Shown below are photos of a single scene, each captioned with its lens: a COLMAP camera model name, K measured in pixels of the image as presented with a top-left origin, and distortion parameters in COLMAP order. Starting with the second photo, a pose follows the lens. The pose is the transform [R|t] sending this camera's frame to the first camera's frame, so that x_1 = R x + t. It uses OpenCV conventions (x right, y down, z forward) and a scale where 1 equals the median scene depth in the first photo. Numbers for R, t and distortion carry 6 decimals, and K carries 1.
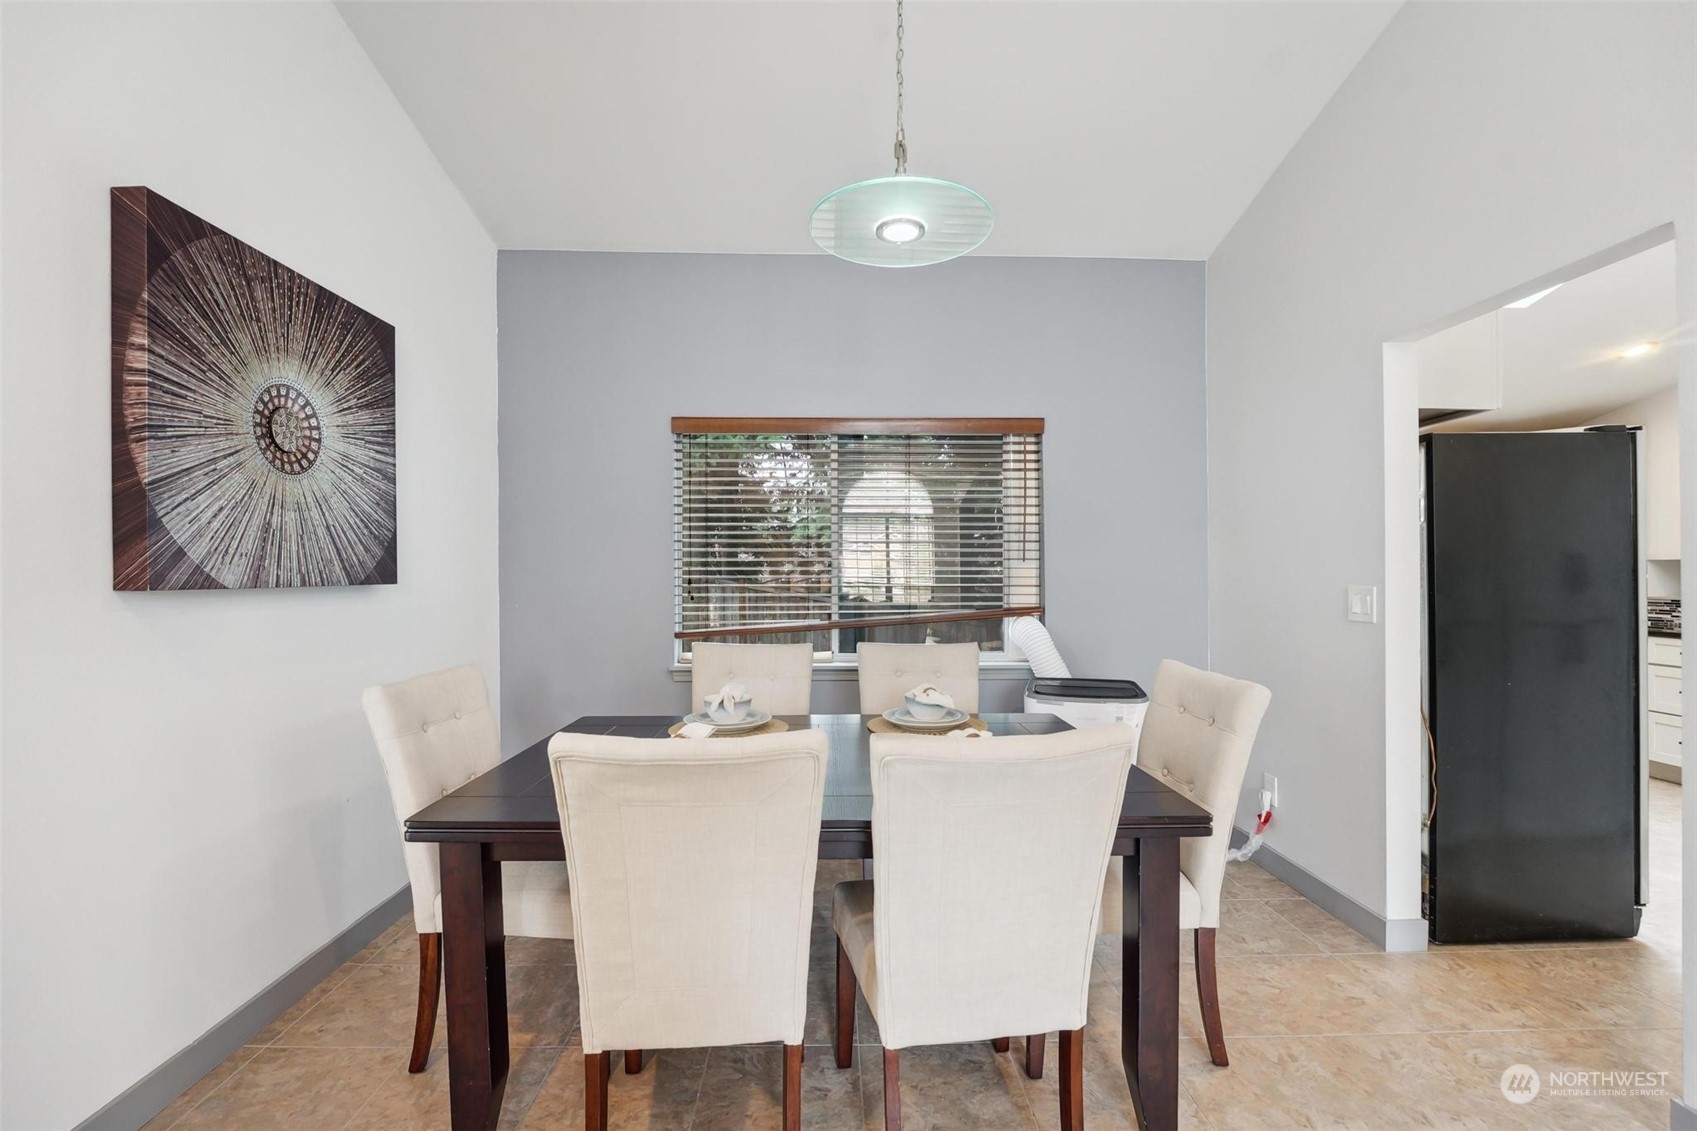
lens RADIAL K [[701.7, 0, 852.8], [0, 701.7, 577.6], [0, 0, 1]] dist [-0.003543, 0.001087]
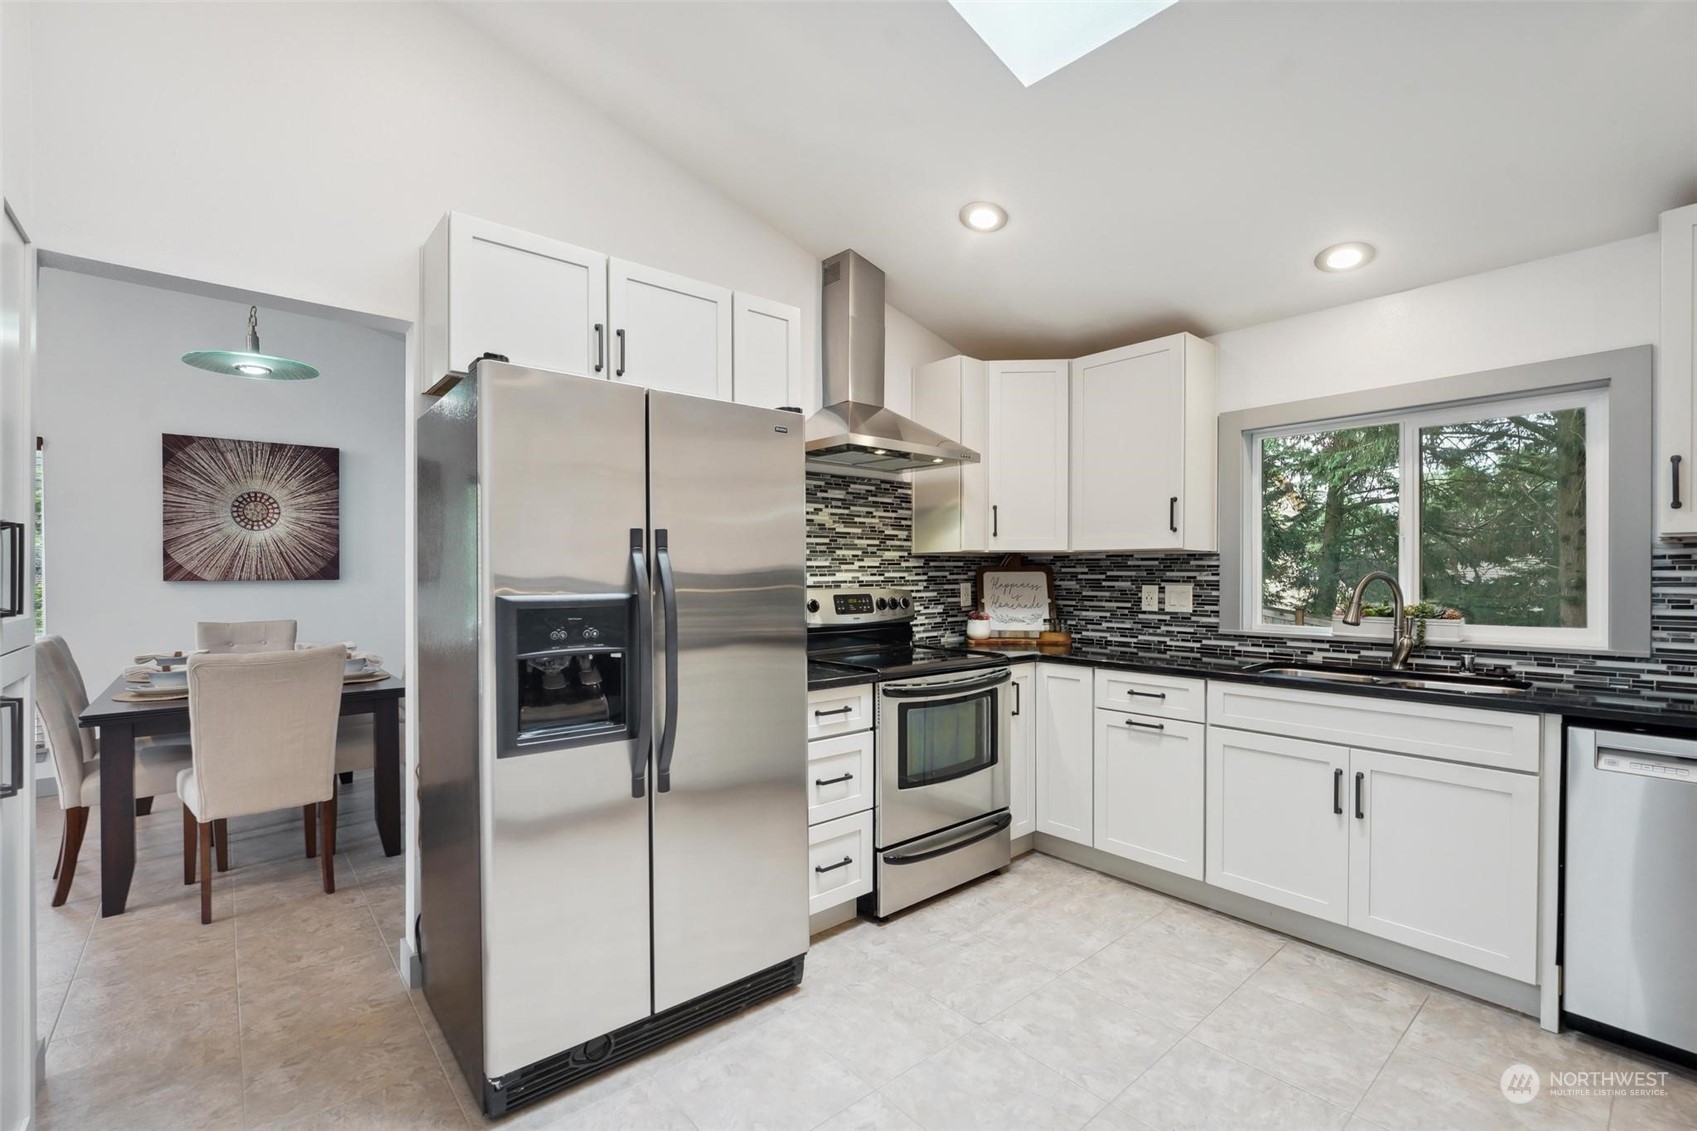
lens RADIAL K [[735.6, 0, 848.6], [0, 735.6, 594.9], [0, 0, 1]] dist [-0.013048, -0.000231]
pose [[0.625404, 0.019650, -0.780053, 2.178146], [-0.002515, 0.999728, 0.023167, 0.000948], [0.780297, -0.012527, 0.625284, 0.984628]]
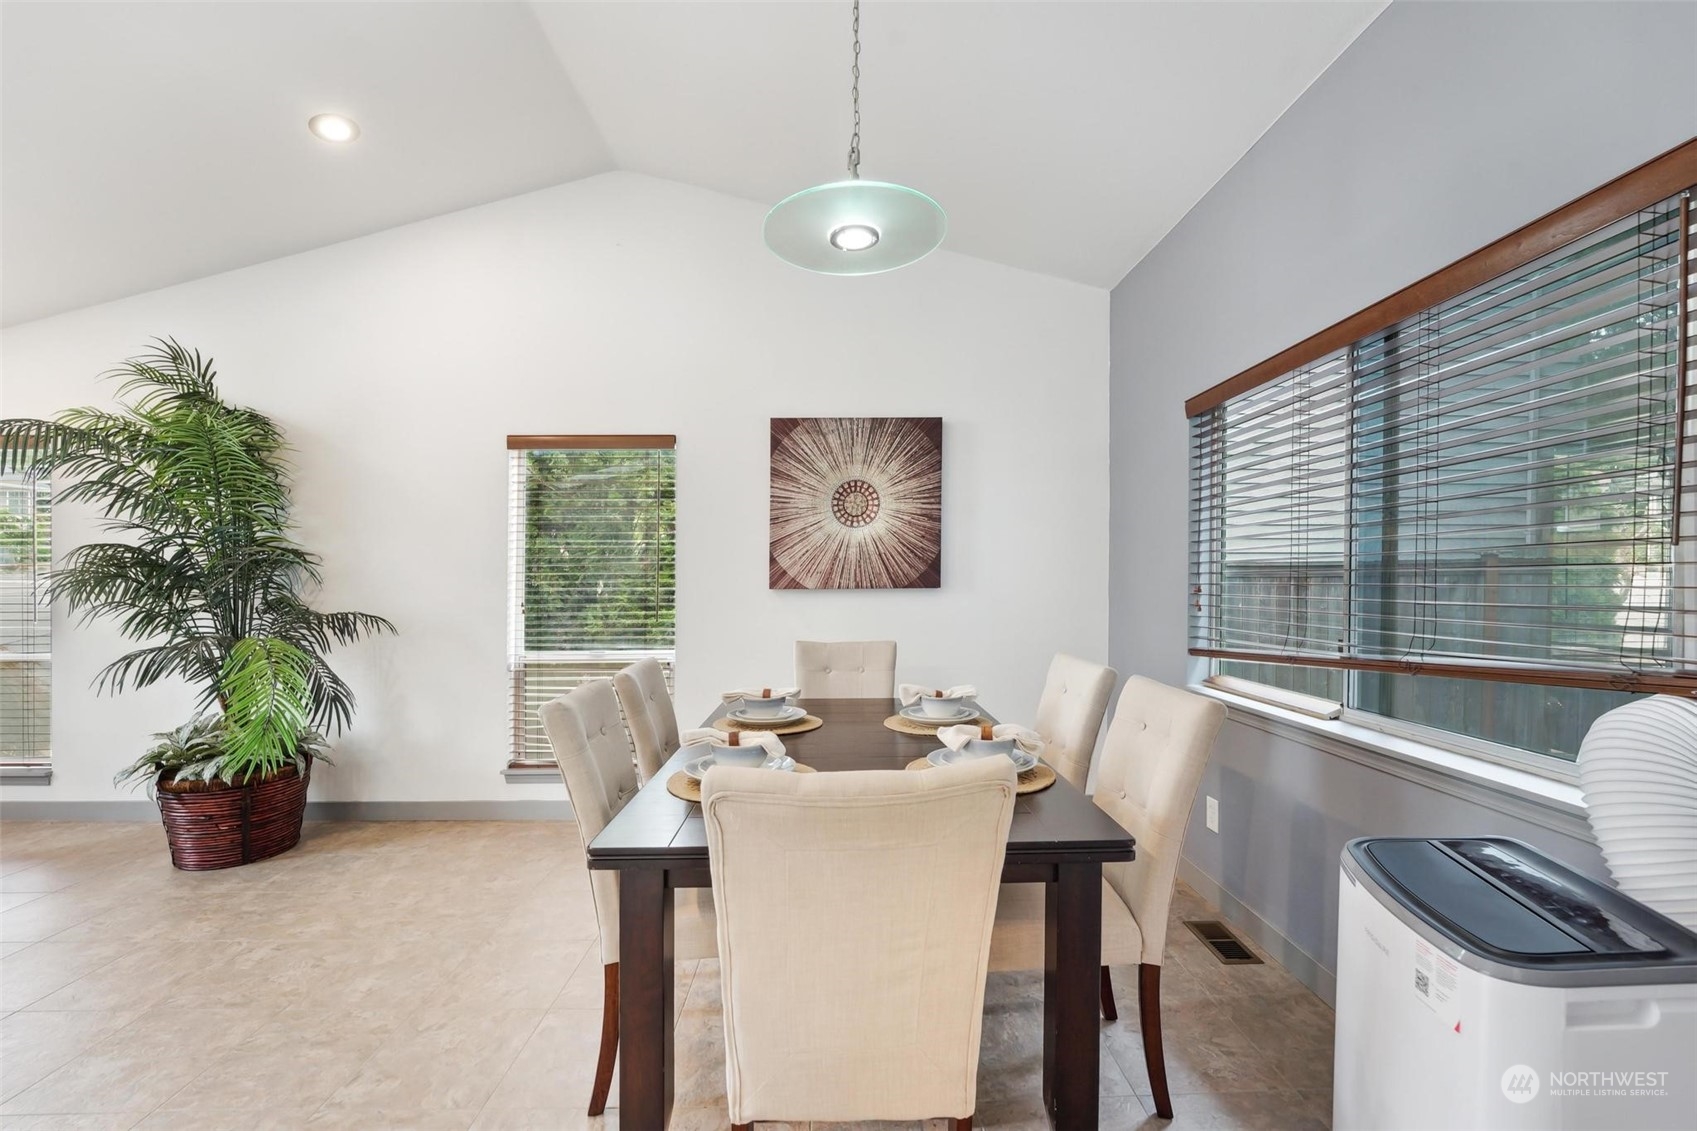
lens RADIAL K [[701.7, 0, 858.5], [0, 701.7, 581.6], [0, 0, 1]] dist [-0.003543, 0.001087]
pose [[-0.003506, 0.002545, -0.999991, 1.017722], [-0.002065, 0.999995, 0.002553, -0.009252], [0.999992, 0.002074, -0.003500, 0.980533]]
